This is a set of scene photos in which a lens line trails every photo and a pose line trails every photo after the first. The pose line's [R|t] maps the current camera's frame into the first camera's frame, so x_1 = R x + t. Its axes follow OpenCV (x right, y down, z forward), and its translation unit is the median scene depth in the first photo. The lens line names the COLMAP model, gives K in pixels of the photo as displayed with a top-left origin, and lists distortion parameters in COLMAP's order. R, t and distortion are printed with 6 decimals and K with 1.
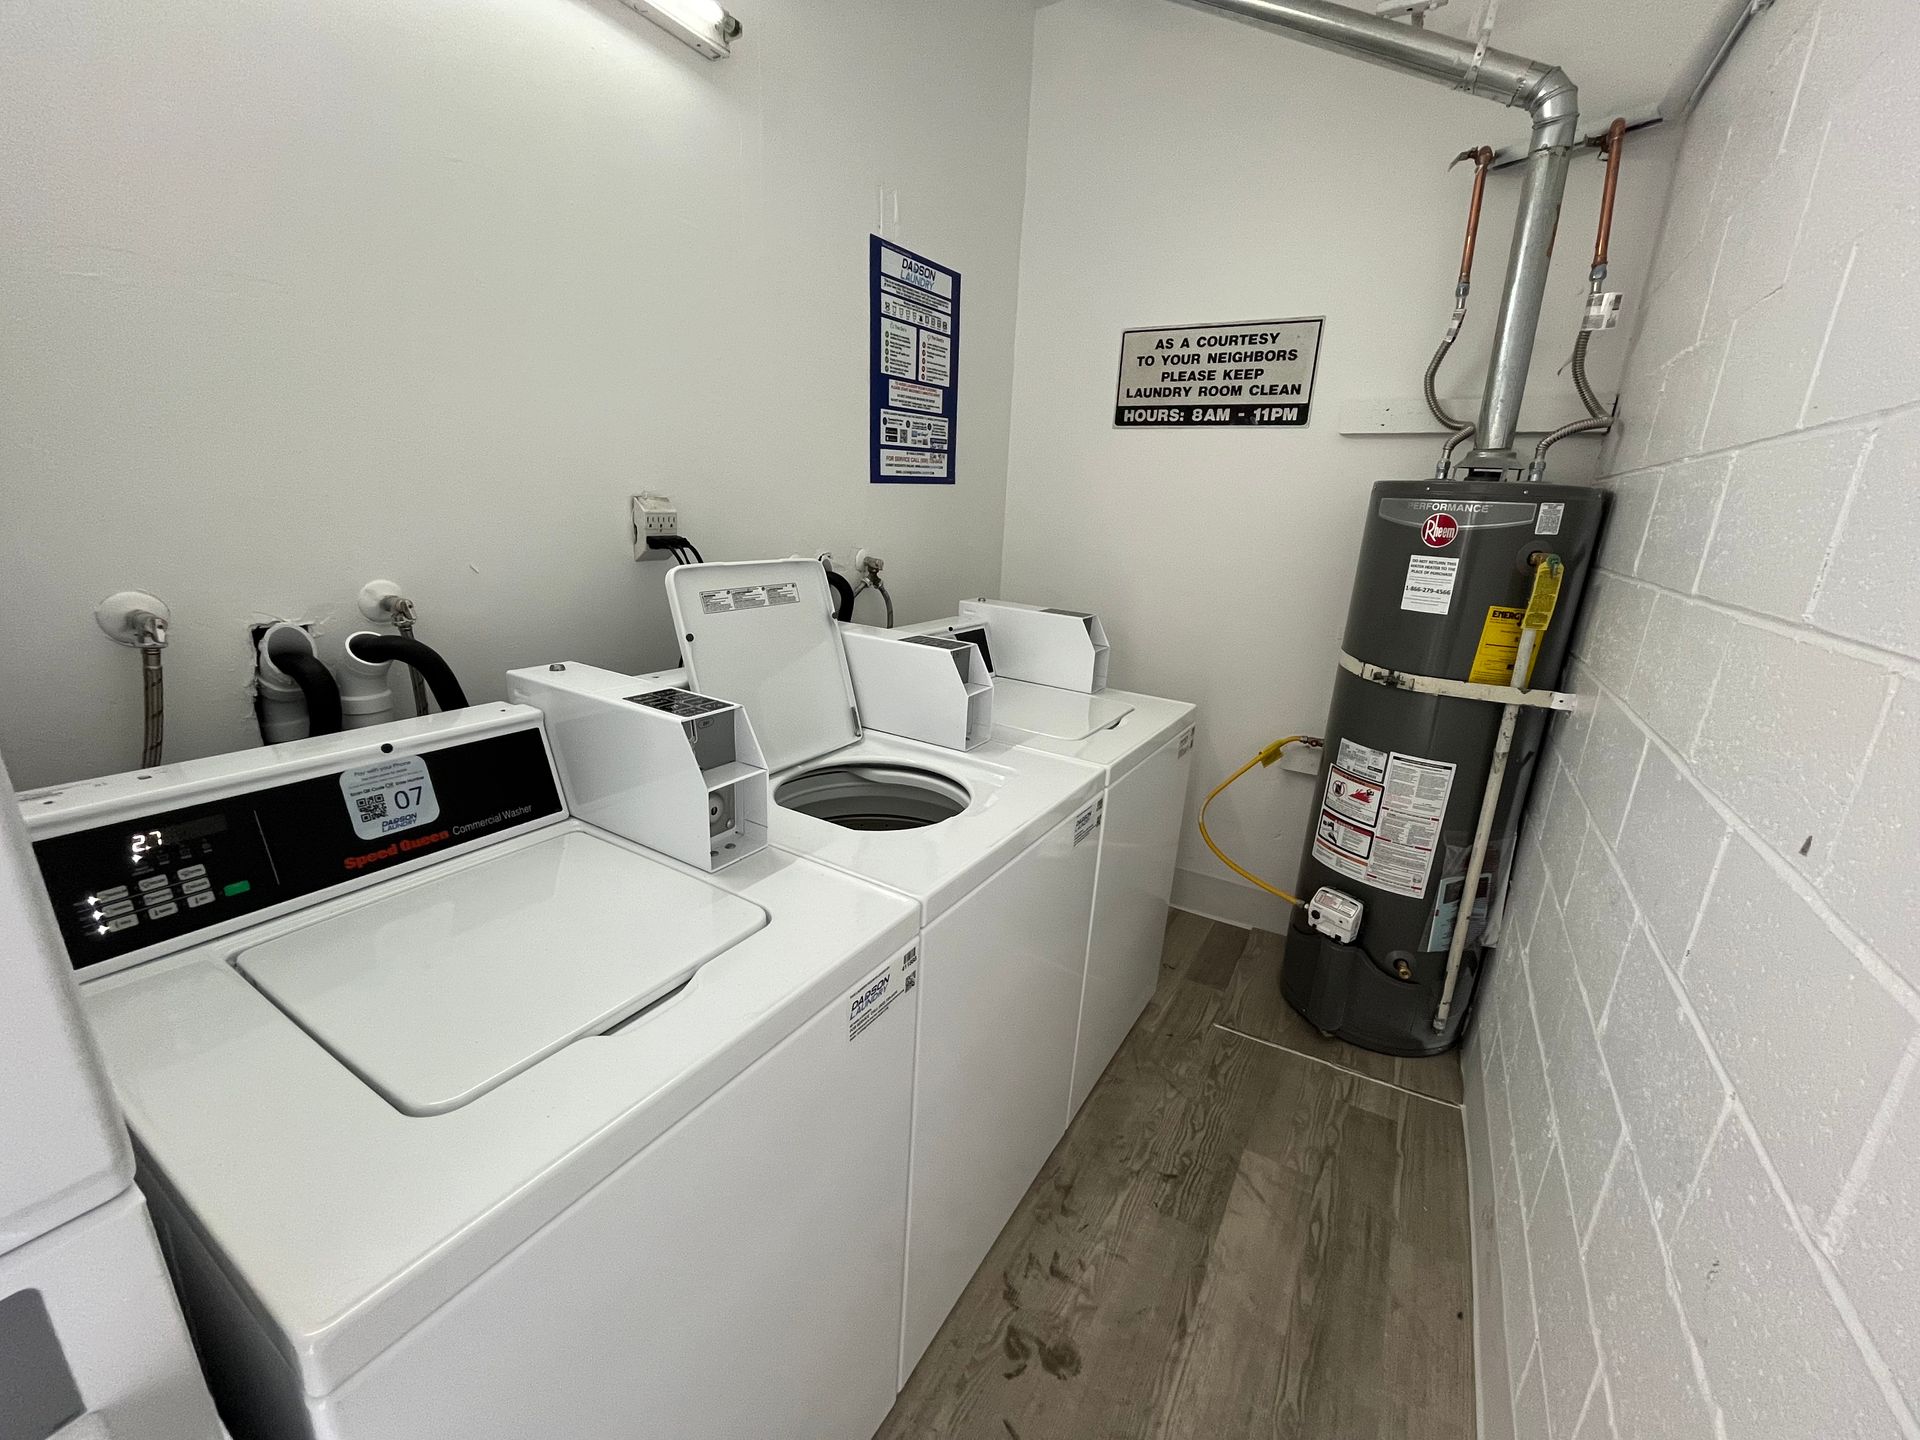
lens RADIAL K [[775.4, 0, 953.5], [0, 775.4, 715.9], [0, 0, 1]] dist [0.001002, 0.000519]
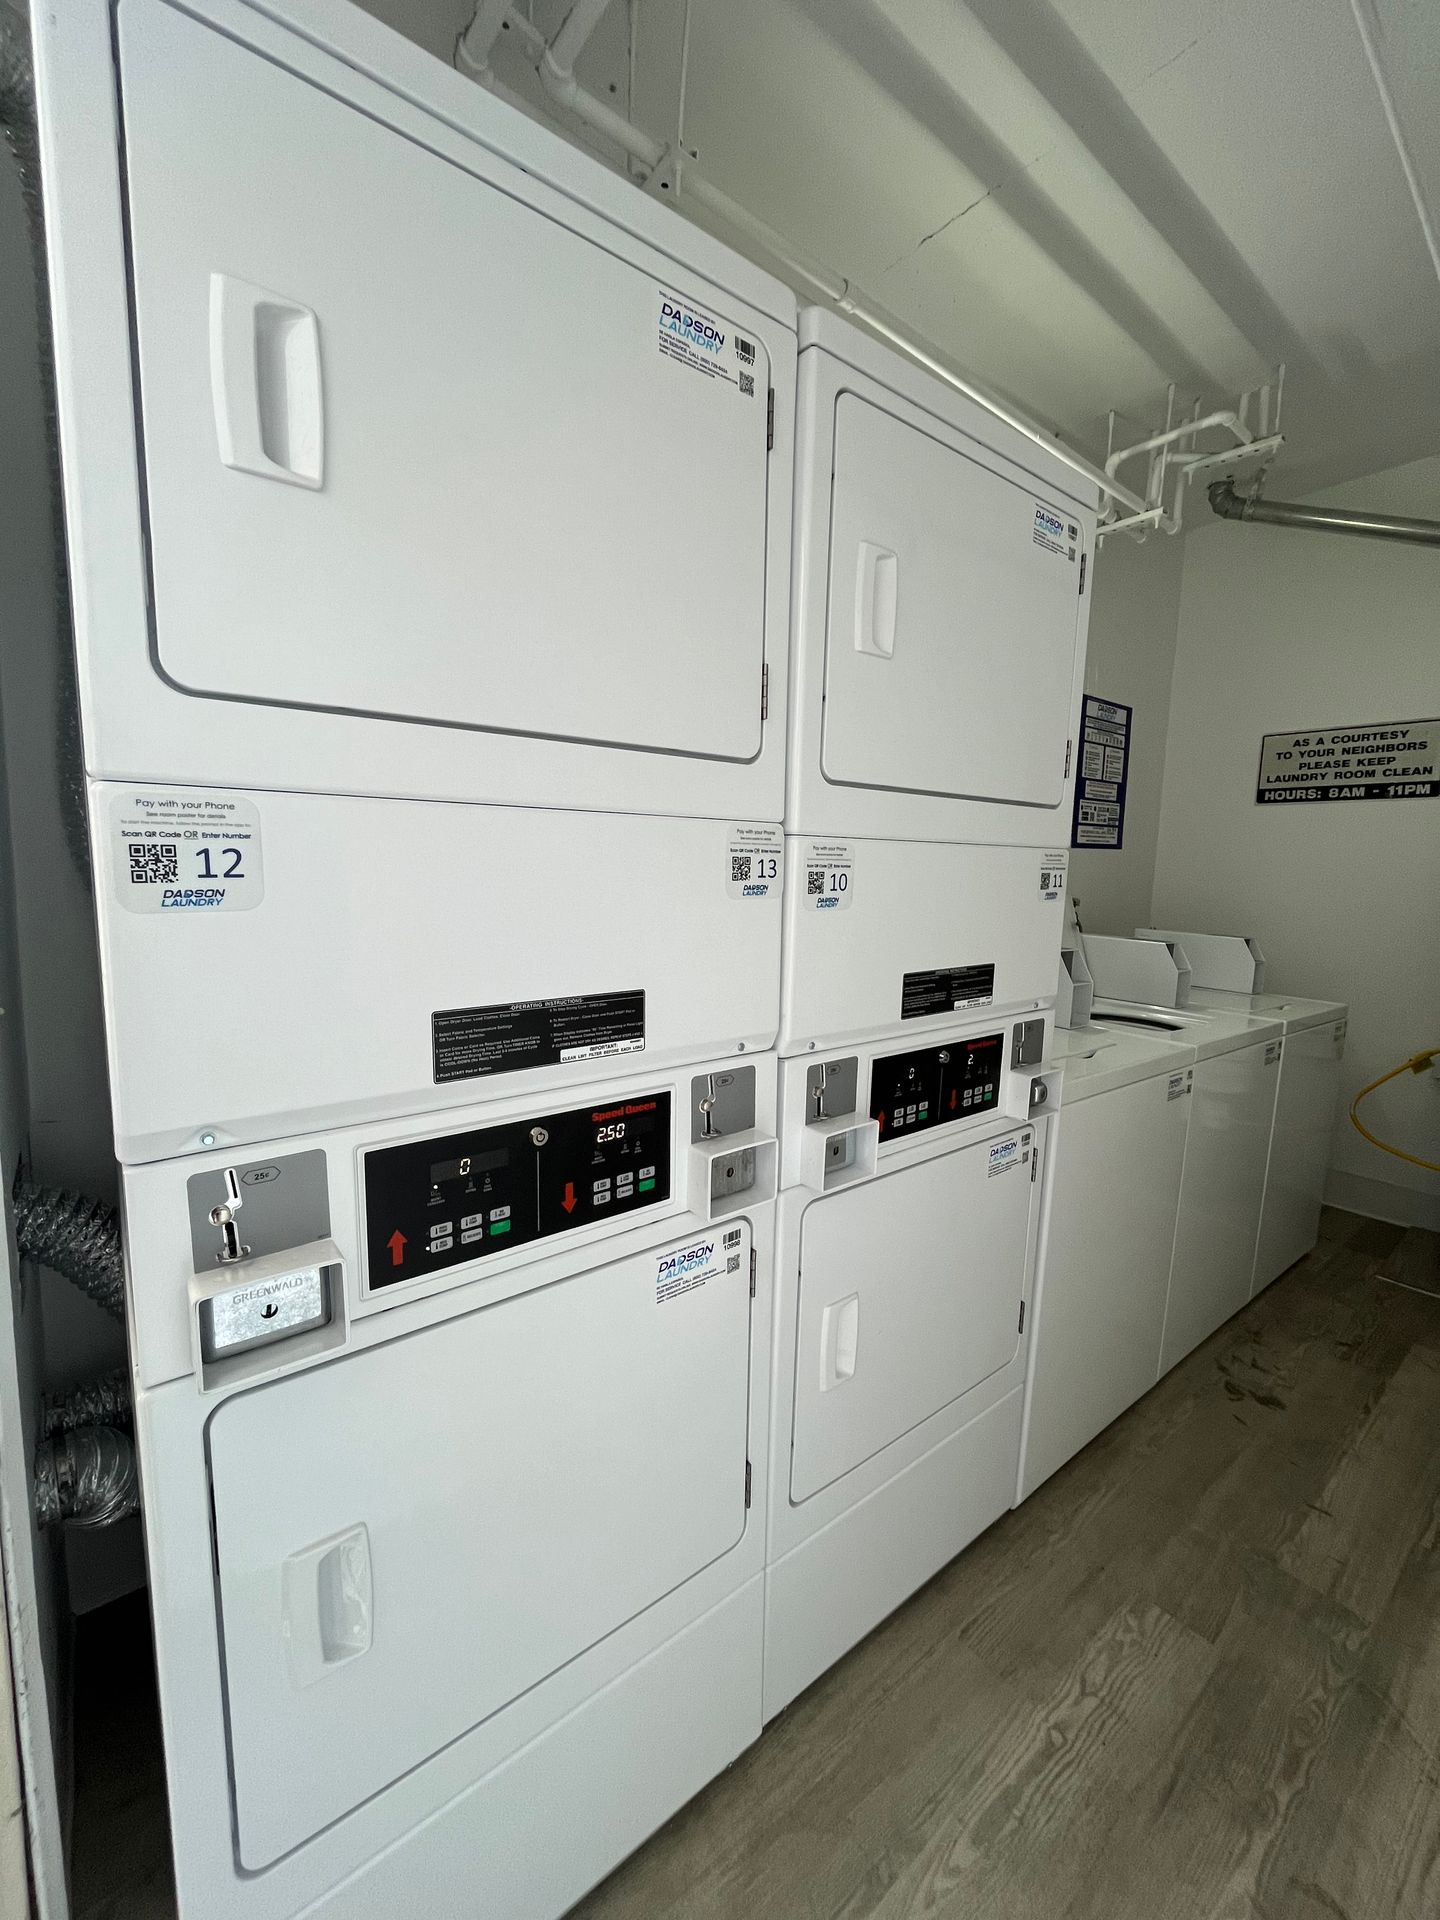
lens RADIAL K [[775.4, 0, 727.5], [0, 775.4, 959.2], [0, 0, 1]] dist [0.001002, 0.000519]
pose [[0.942762, 0.023611, -0.332629, -0.206501], [-0.081712, 0.983437, -0.161786, 0.180607], [0.323299, 0.179706, 0.929077, -0.489995]]
